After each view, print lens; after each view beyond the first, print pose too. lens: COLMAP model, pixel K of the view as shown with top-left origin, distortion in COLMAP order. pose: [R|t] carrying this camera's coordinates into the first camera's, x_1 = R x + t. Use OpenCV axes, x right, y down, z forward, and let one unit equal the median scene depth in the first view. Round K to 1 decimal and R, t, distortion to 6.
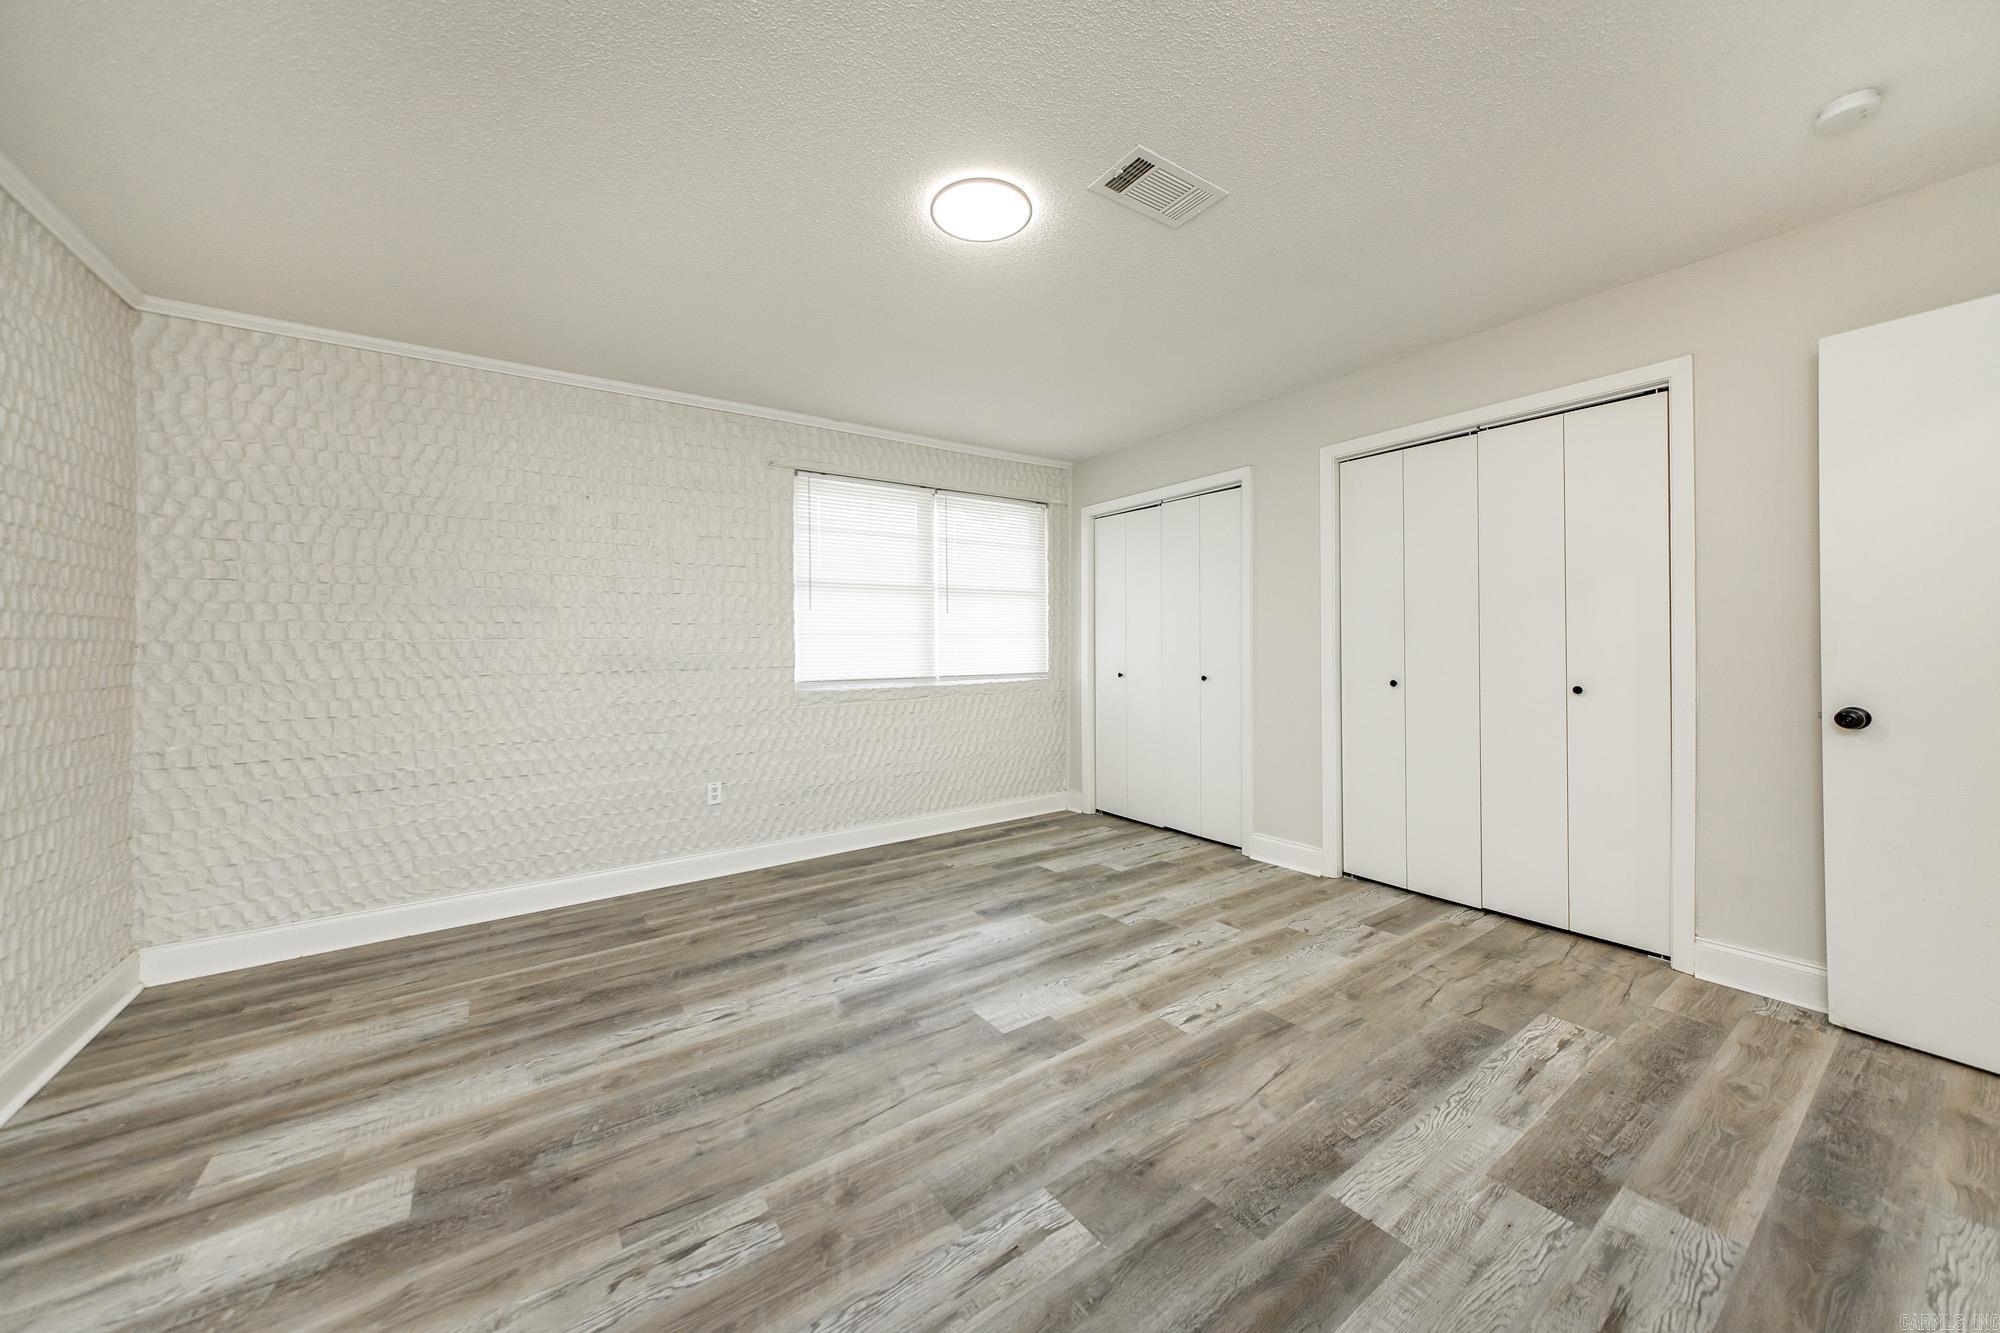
lens RADIAL K [[726.6, 0, 942.2], [0, 726.6, 641.8], [0, 0, 1]] dist [-0.011074, 0.003943]
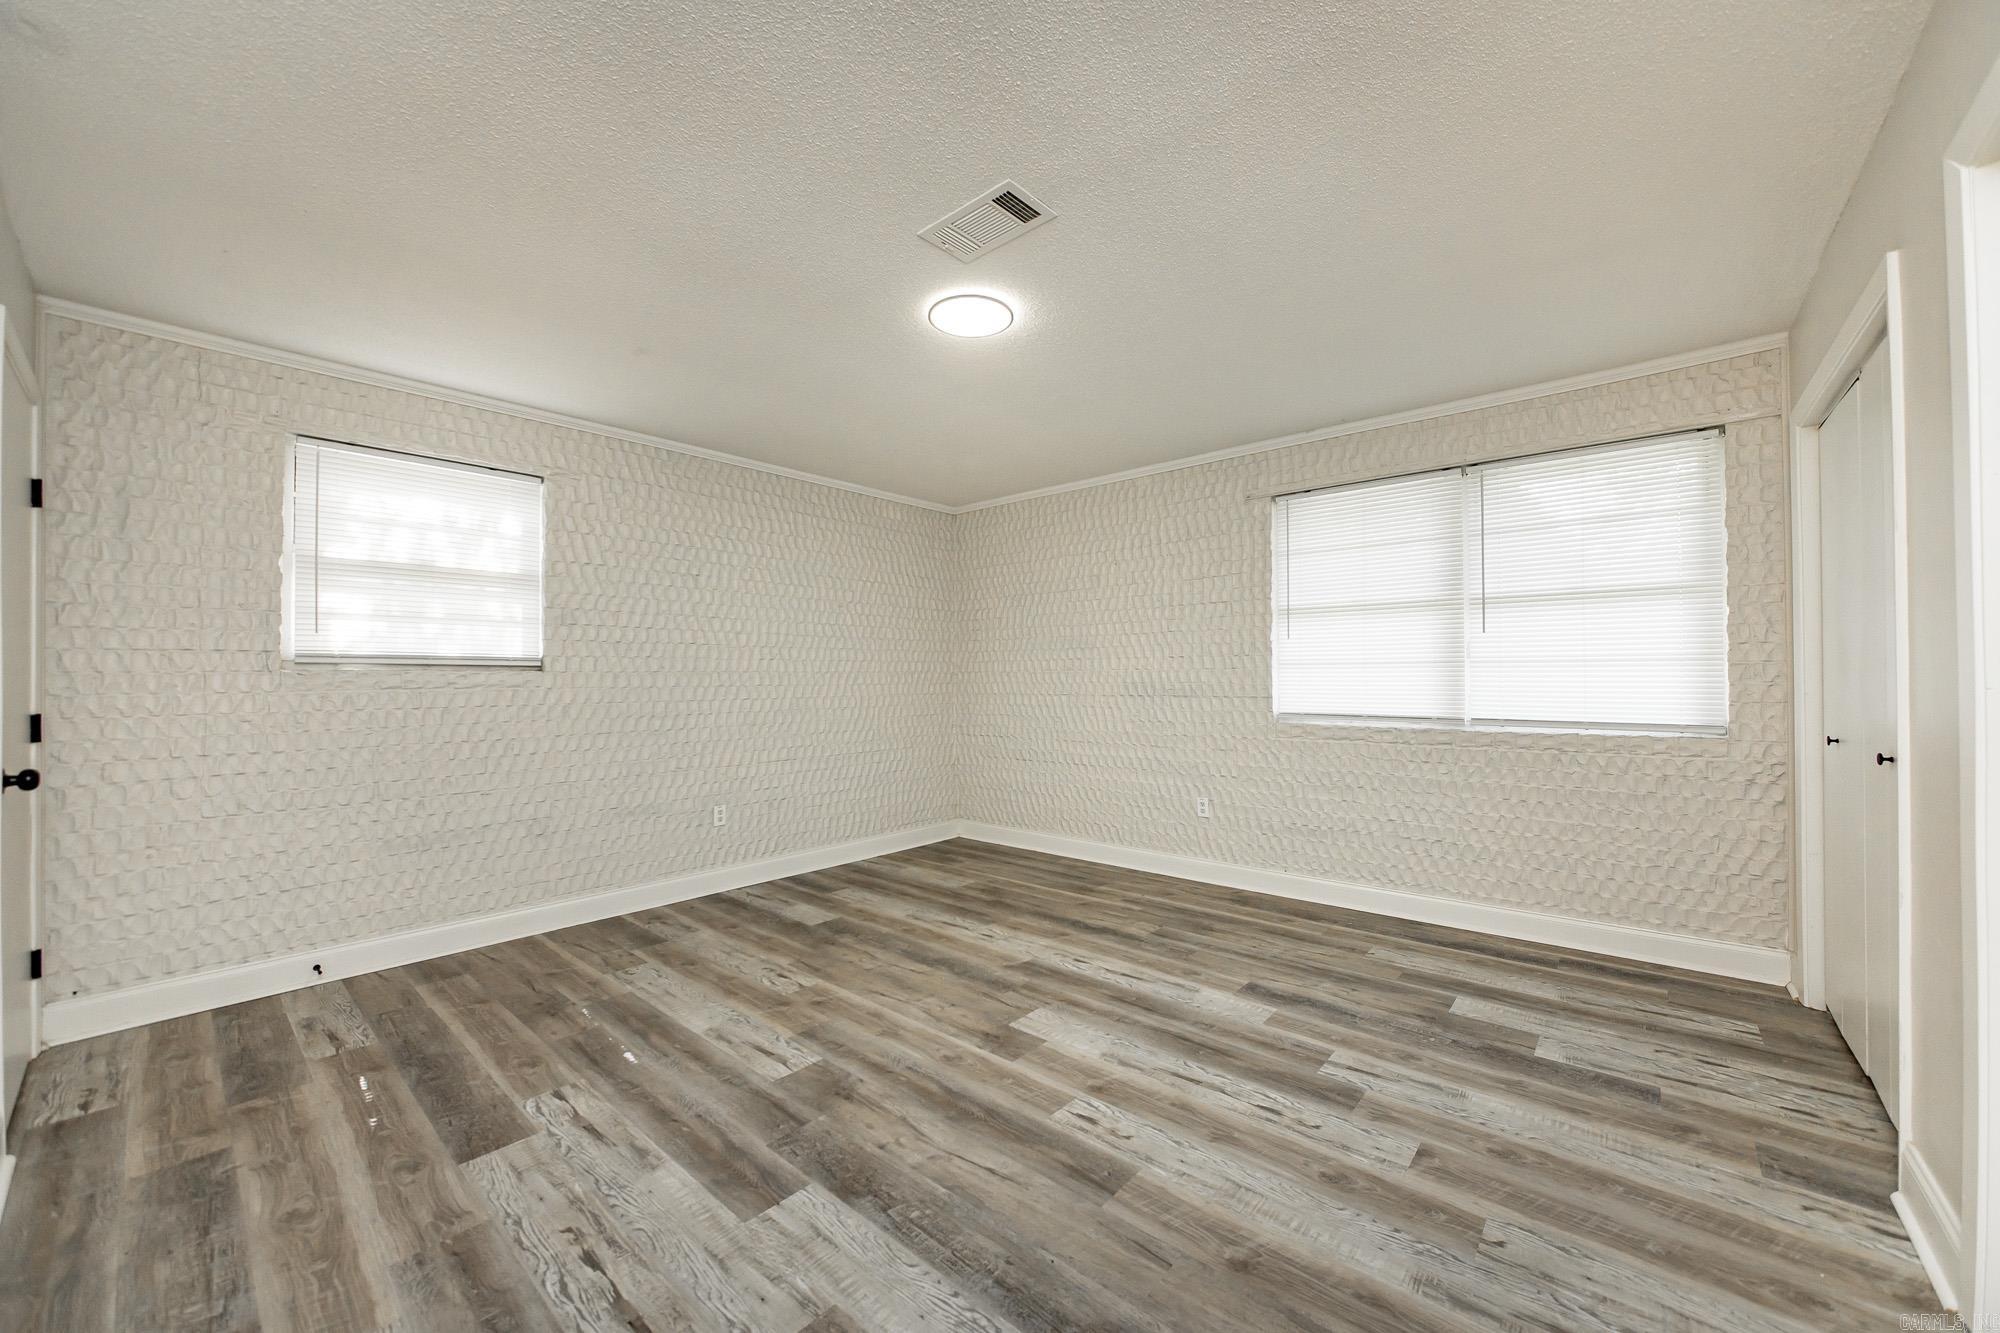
lens RADIAL K [[726.6, 0, 1003.1], [0, 726.6, 671.0], [0, 0, 1]] dist [-0.011074, 0.003943]
pose [[0.272845, 0.006041, -0.962039, 1.070775], [0.006715, 0.999944, 0.008184, -0.019787], [0.962035, -0.008693, 0.272789, 0.629118]]
